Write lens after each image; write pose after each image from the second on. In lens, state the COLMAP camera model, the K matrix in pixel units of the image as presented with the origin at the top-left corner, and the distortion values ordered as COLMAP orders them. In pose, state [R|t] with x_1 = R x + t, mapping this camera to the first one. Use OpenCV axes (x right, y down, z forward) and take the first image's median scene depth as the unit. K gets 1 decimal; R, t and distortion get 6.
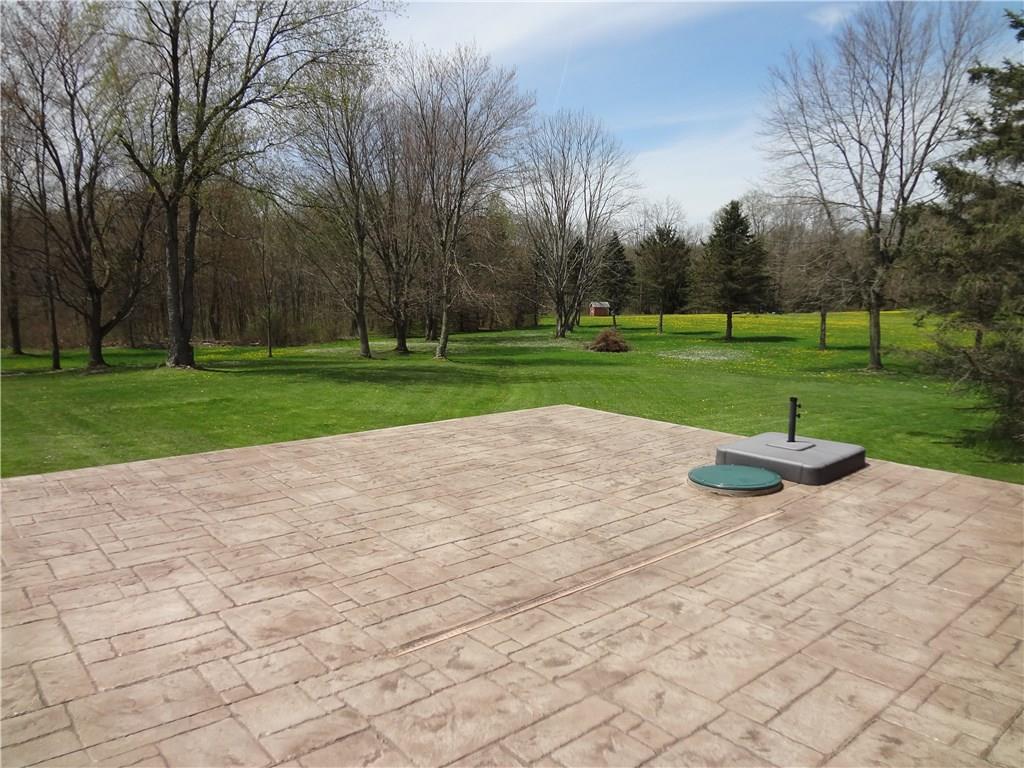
lens RADIAL K [[751.8, 0, 512.0], [0, 751.8, 384.0], [0, 0, 1]] dist [-0.002907, -0.001383]
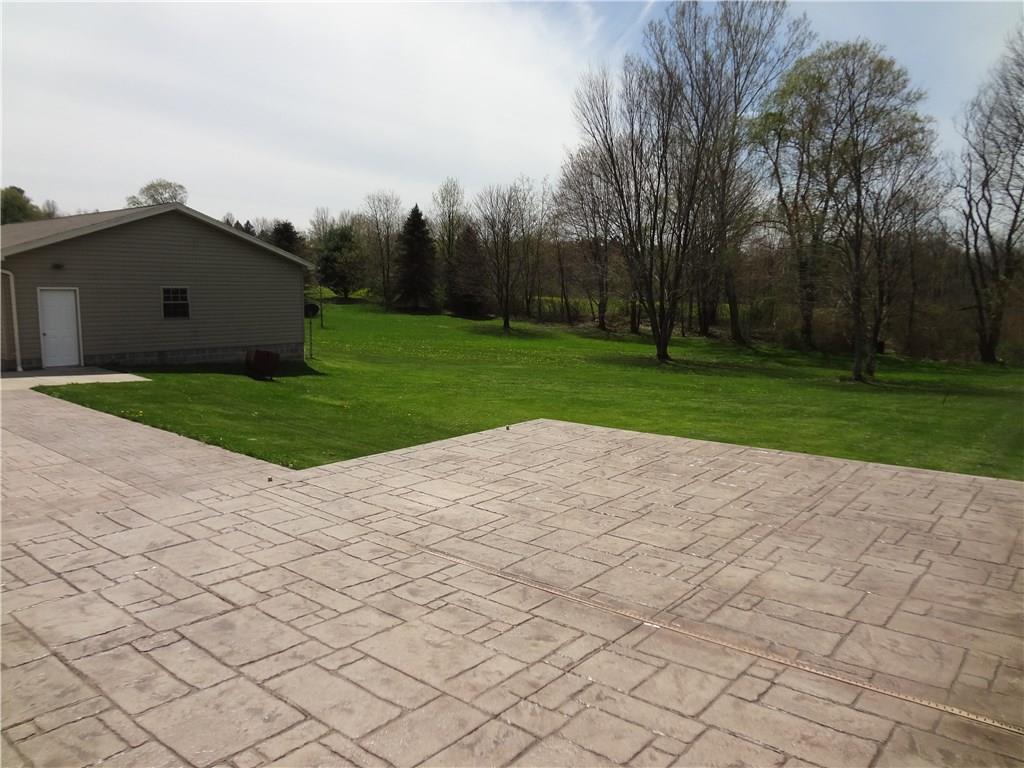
lens RADIAL K [[751.8, 0, 512.0], [0, 751.8, 384.0], [0, 0, 1]] dist [-0.002907, -0.001383]
pose [[0.148649, 0.091877, -0.984613, 0.791946], [-0.144531, 0.987001, 0.070280, -0.035355], [0.978271, 0.131860, 0.159995, 0.608092]]
